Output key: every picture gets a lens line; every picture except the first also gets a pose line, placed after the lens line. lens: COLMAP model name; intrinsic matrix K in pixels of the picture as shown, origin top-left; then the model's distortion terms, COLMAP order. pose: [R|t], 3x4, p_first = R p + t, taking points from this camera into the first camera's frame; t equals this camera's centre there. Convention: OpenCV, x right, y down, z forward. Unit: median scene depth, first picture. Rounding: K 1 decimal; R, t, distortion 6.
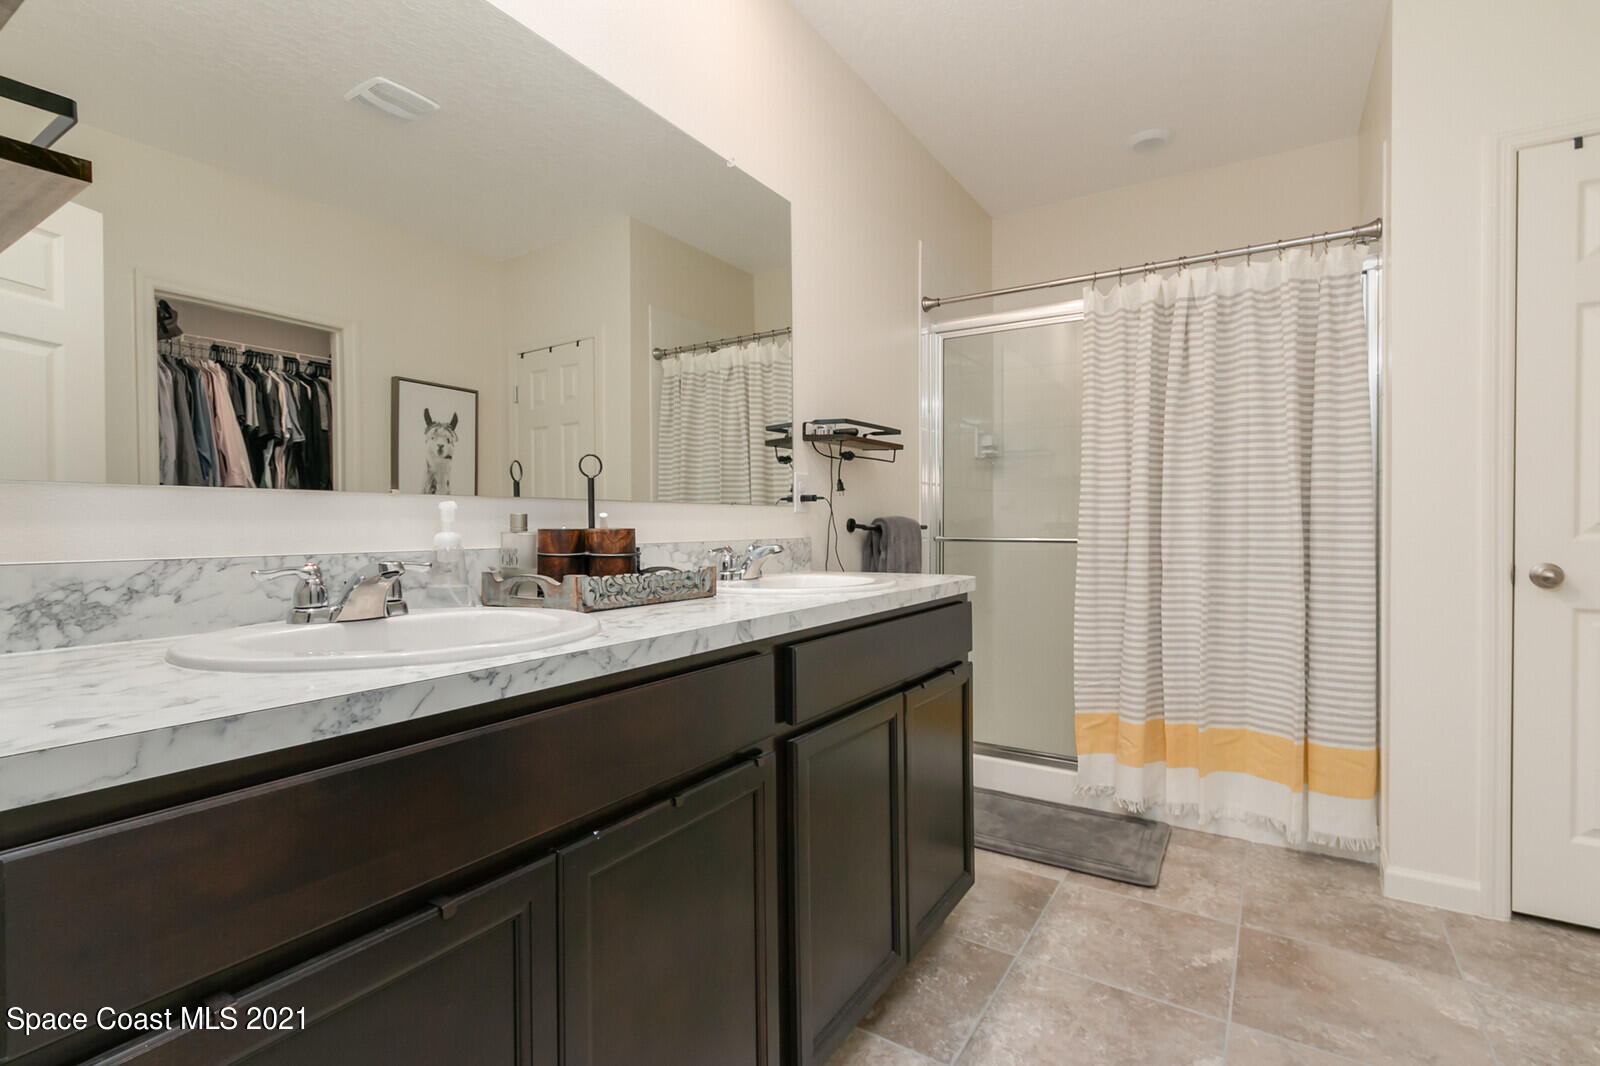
lens RADIAL K [[740.2, 0, 799.9], [0, 740.2, 539.6], [0, 0, 1]] dist [0.002923, 0.000479]
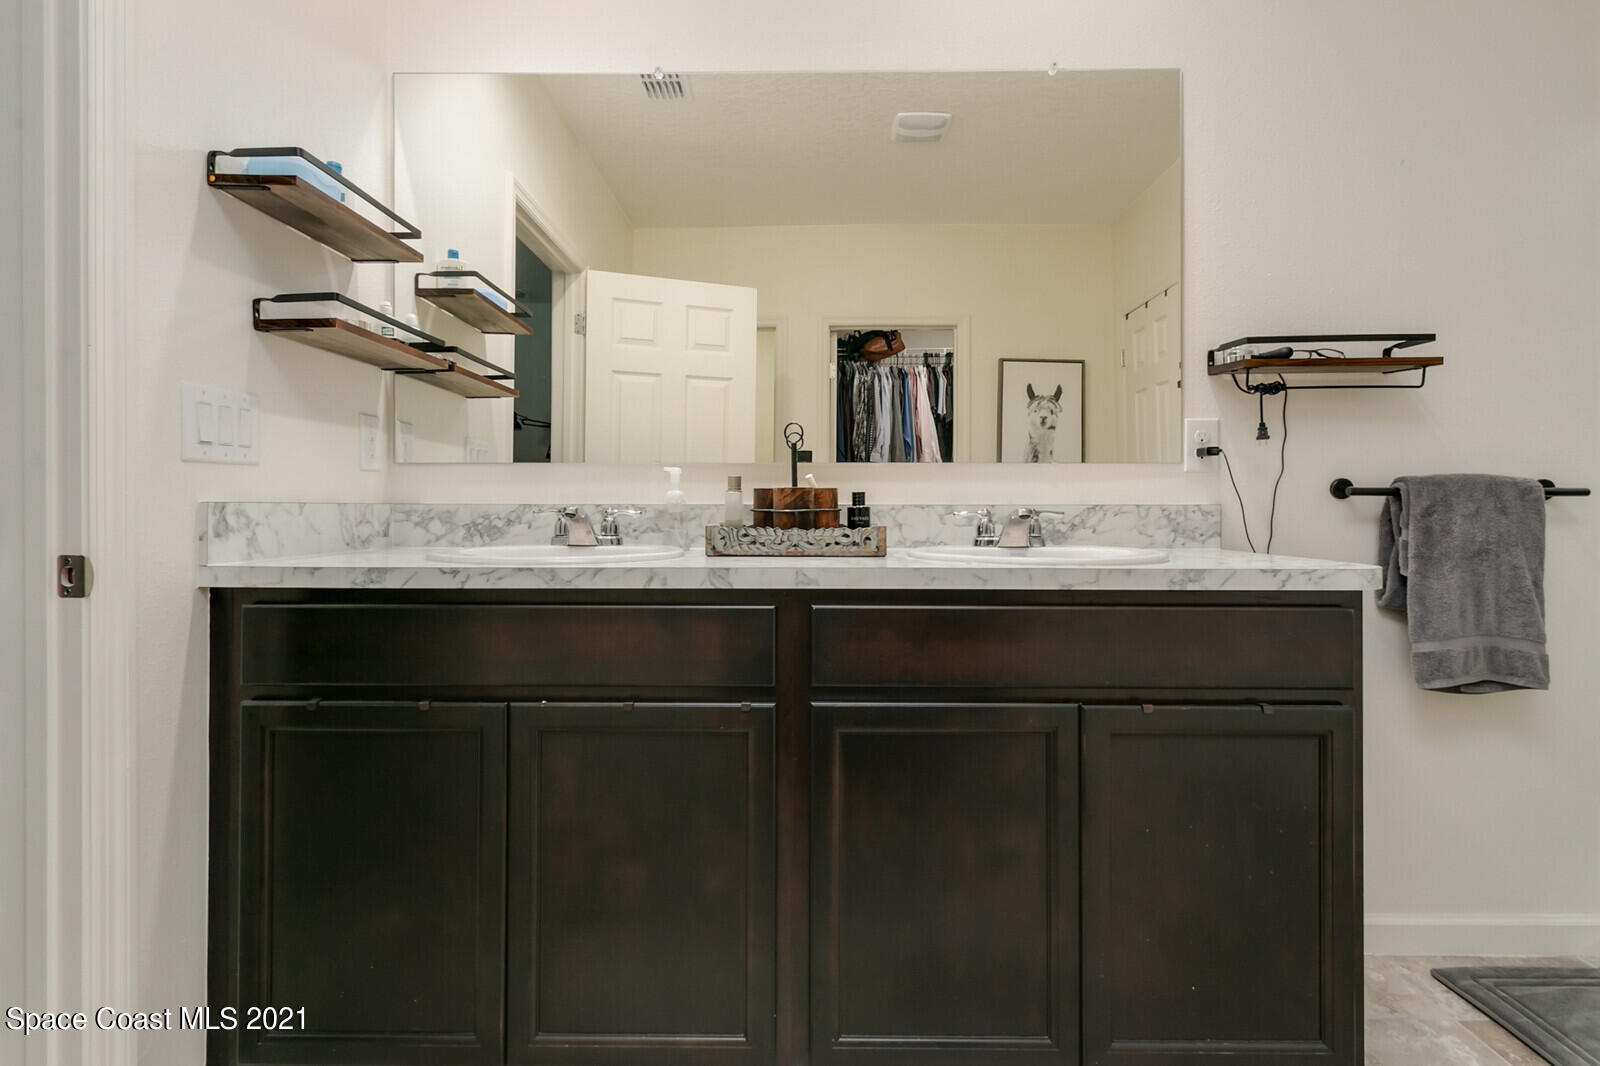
lens RADIAL K [[769.0, 0, 800.5], [0, 769.0, 518.4], [0, 0, 1]] dist [0.001099, -0.000143]
pose [[0.538923, 0.024979, -0.841984, 0.454496], [-0.019880, 0.999659, 0.016932, 0.006997], [0.842120, 0.007613, 0.539236, 0.235158]]
